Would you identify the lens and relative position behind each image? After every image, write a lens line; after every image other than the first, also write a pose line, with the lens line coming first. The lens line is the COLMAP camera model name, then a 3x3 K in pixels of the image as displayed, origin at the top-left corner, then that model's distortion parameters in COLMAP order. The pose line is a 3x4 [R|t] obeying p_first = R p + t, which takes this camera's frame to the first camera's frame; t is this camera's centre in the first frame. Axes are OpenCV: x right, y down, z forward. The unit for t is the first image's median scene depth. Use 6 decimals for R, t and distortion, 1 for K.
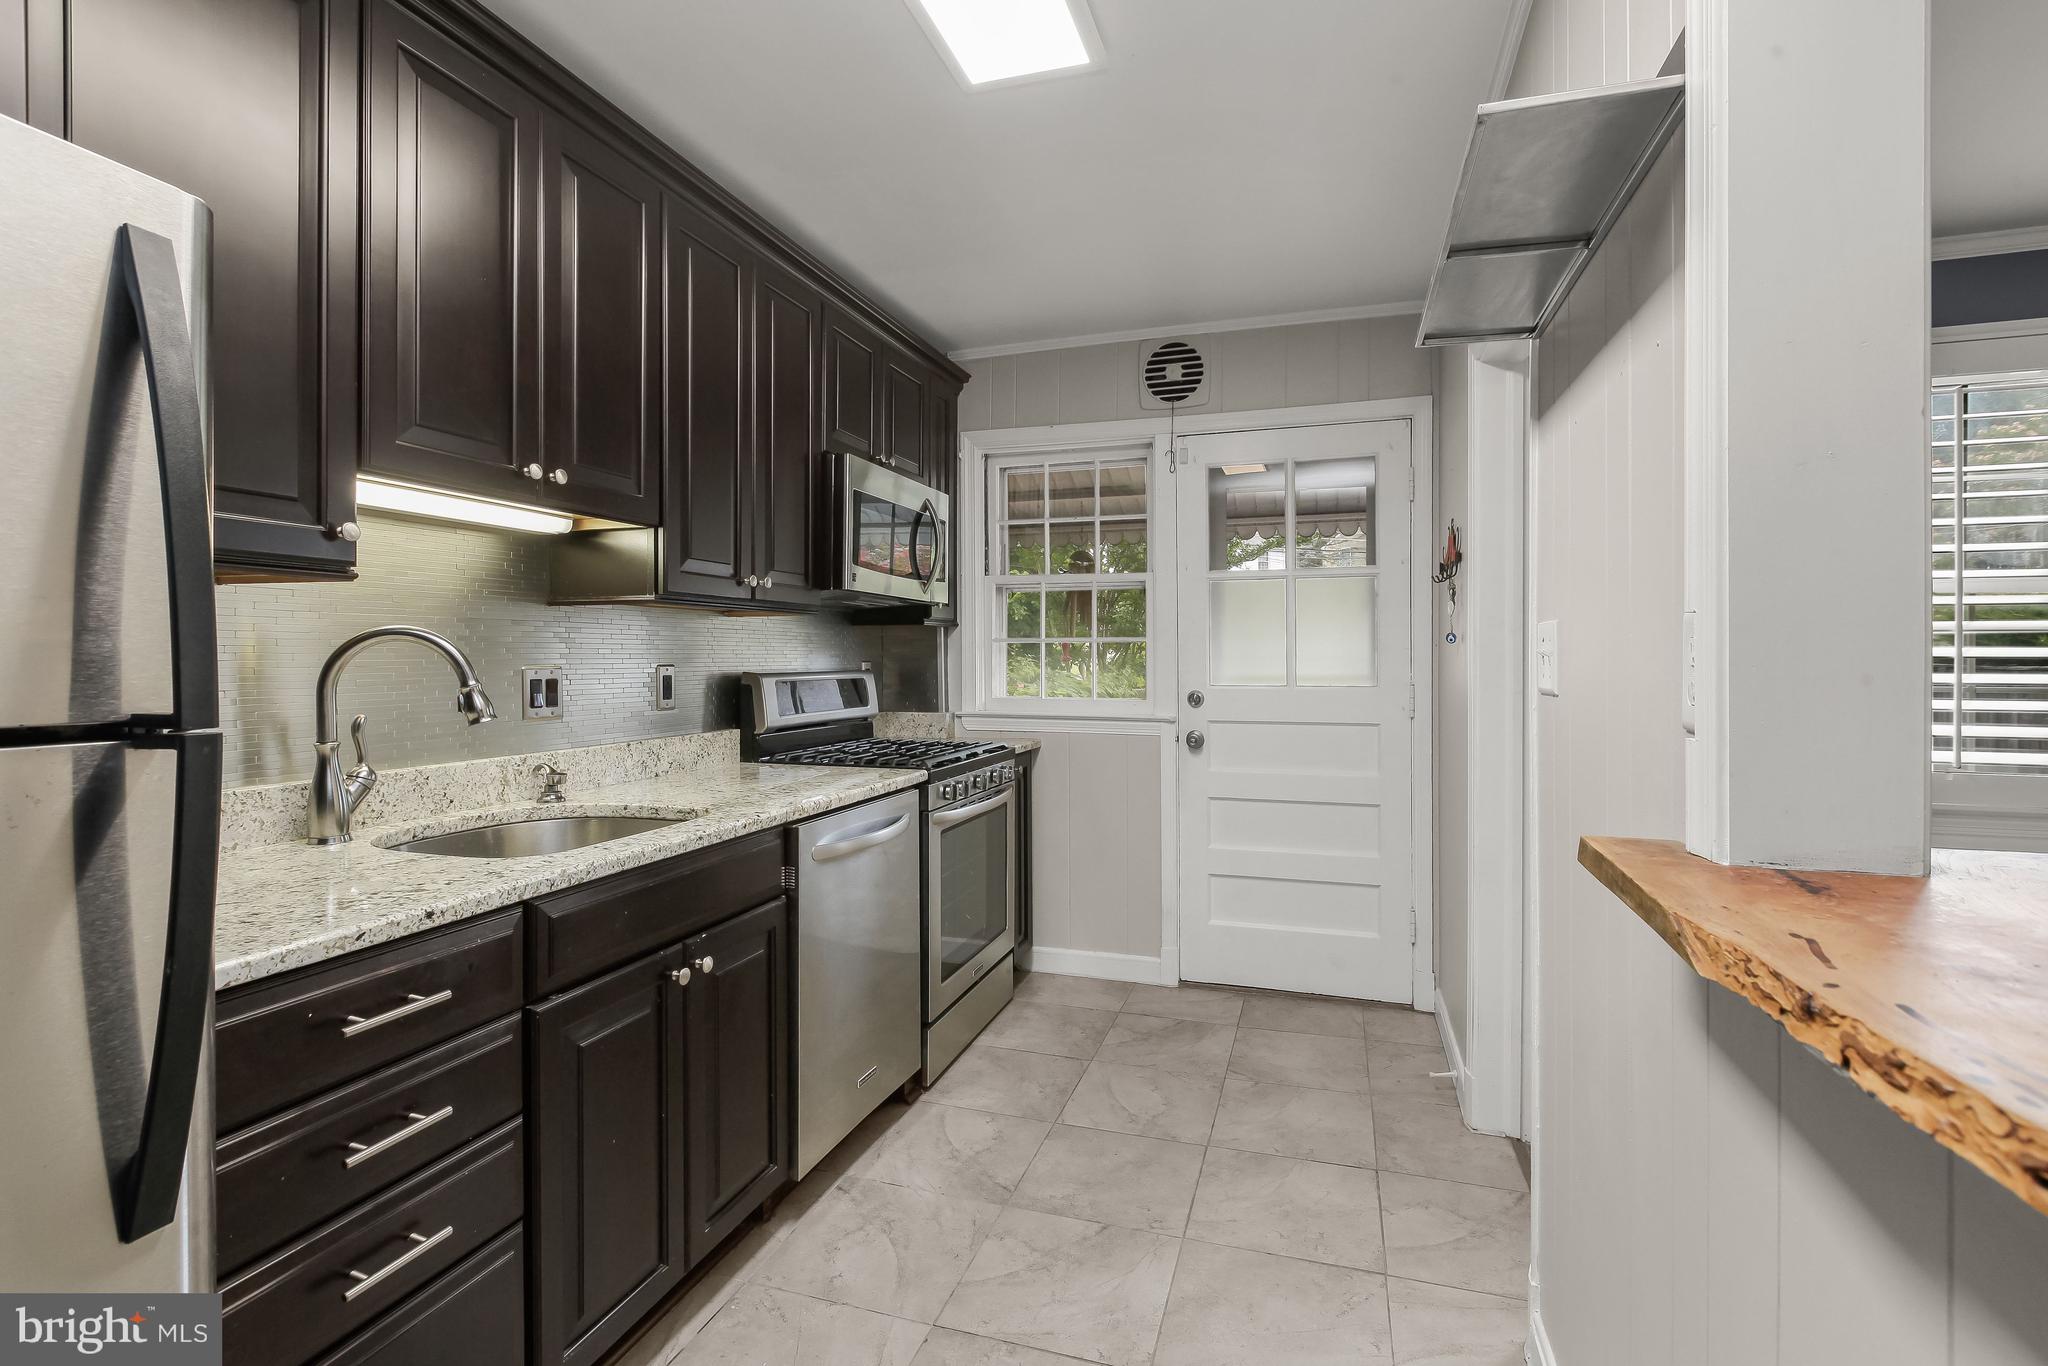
lens RADIAL K [[954.6, 0, 1018.2], [0, 954.6, 656.3], [0, 0, 1]] dist [0.000001, -0.000142]
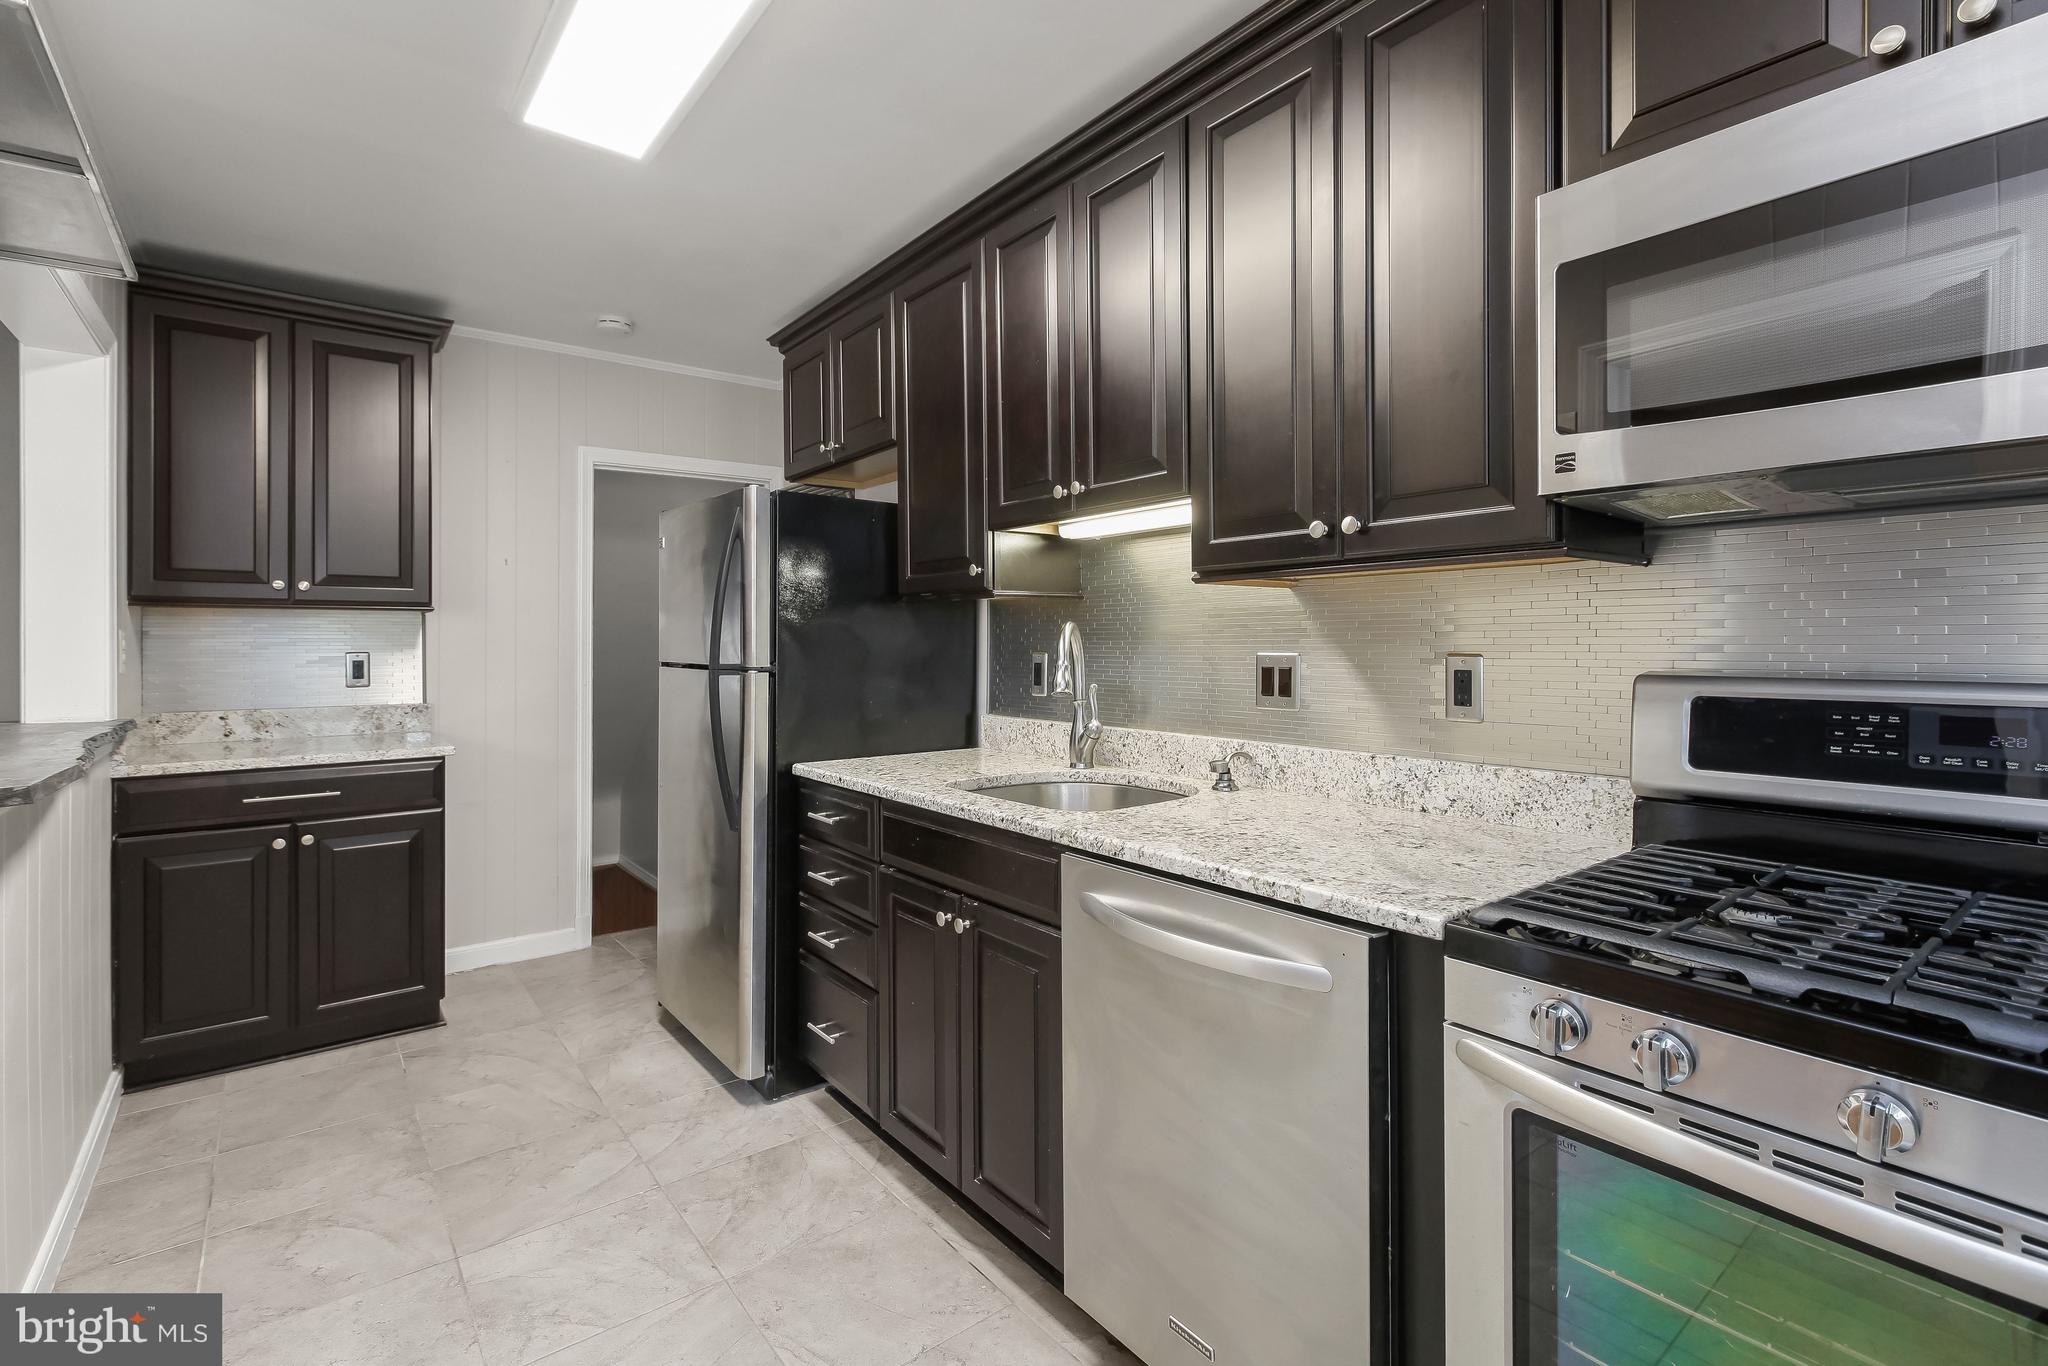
lens RADIAL K [[942.4, 0, 1019.9], [0, 942.4, 640.1], [0, 0, 1]] dist [0.000142, 0.016381]
pose [[-0.557655, 0.001163, -0.830072, 0.358230], [0.006688, 0.999973, -0.003092, -0.000760], [0.830046, -0.007275, -0.557648, 1.116556]]
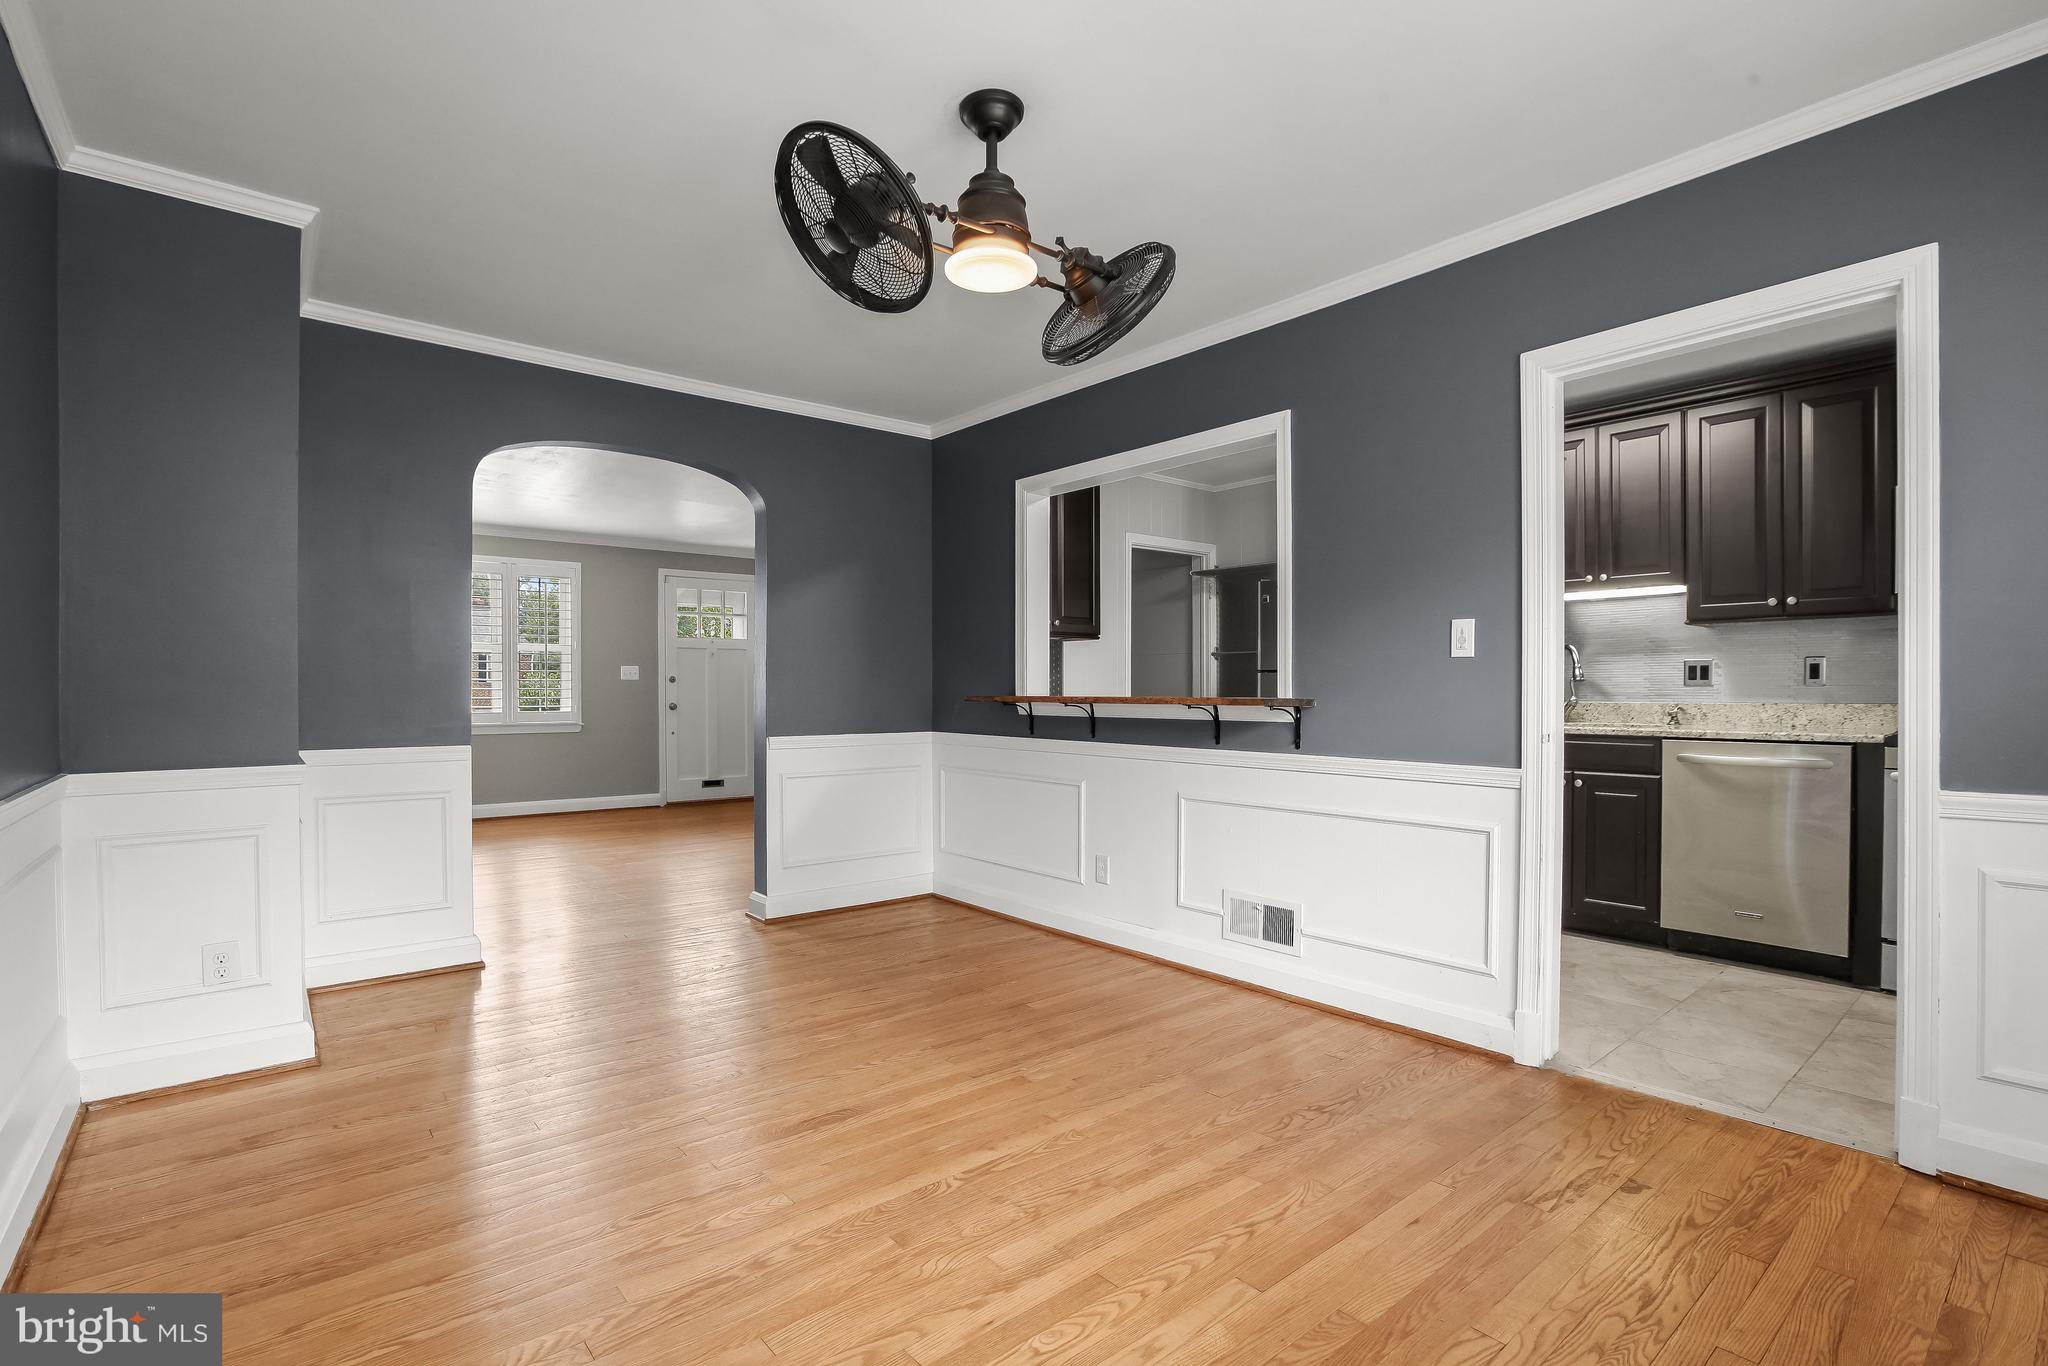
lens RADIAL K [[944.2, 0, 992.5], [0, 944.2, 690.5], [0, 0, 1]] dist [-0.036489, 0.000424]
pose [[-0.538184, 0.004351, -0.842816, 1.591454], [0.000925, 0.999989, 0.004571, 0.056010], [0.842827, 0.001680, -0.538182, 0.683055]]
